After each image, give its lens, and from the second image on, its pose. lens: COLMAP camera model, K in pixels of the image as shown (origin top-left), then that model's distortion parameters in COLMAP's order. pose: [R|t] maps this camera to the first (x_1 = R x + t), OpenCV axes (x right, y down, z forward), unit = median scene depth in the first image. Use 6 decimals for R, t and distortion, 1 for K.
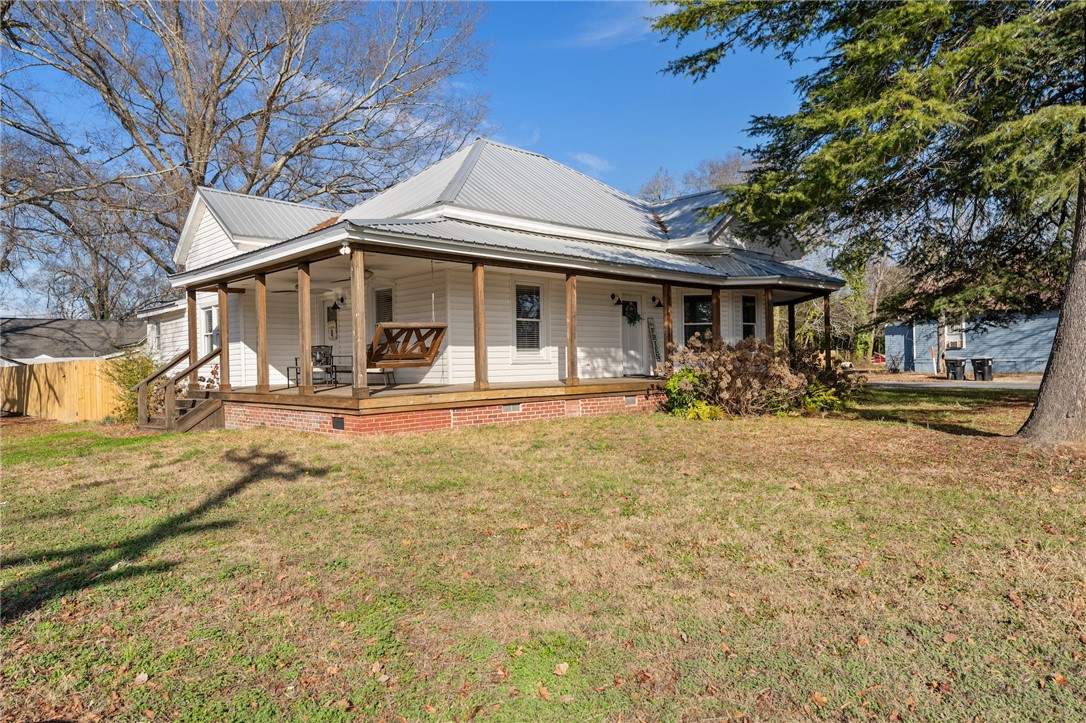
lens RADIAL K [[715.1, 0, 542.8], [0, 715.1, 361.4], [0, 0, 1]] dist [0.005893, 0.000648]
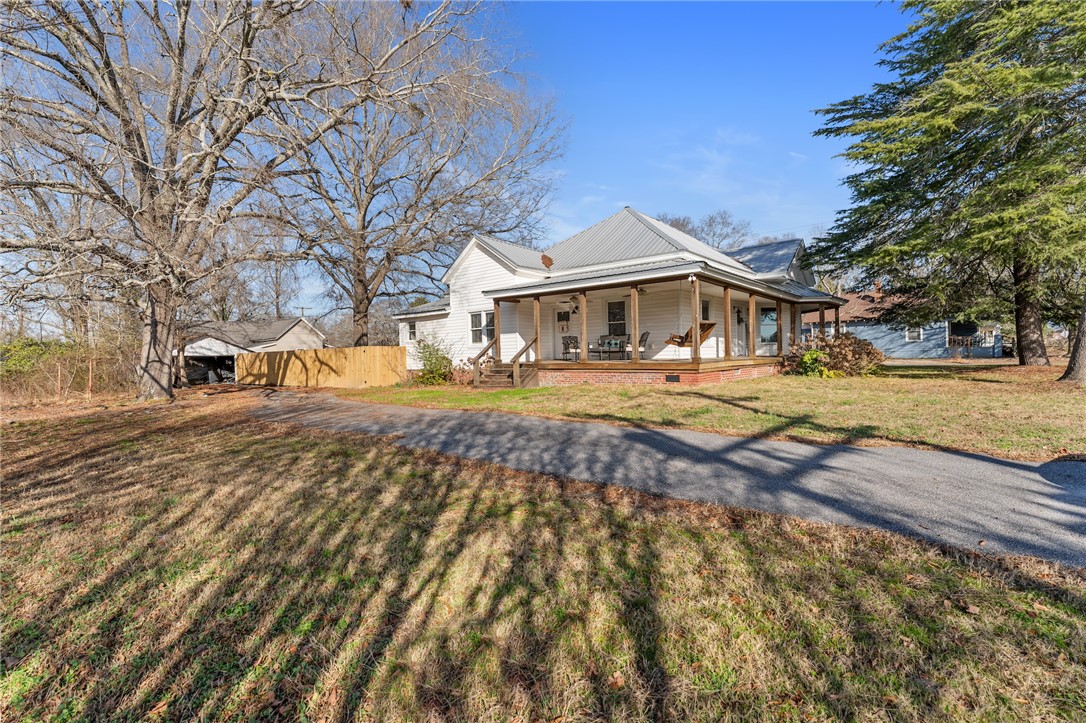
lens RADIAL K [[500.2, 0, 542.9], [0, 500.2, 362.6], [0, 0, 1]] dist [-0.000805, -0.000047]
pose [[0.995440, -0.001308, 0.095377, -0.440588], [-0.000391, 0.999842, 0.017788, 0.015957], [-0.095385, -0.017744, 0.995282, -0.105224]]
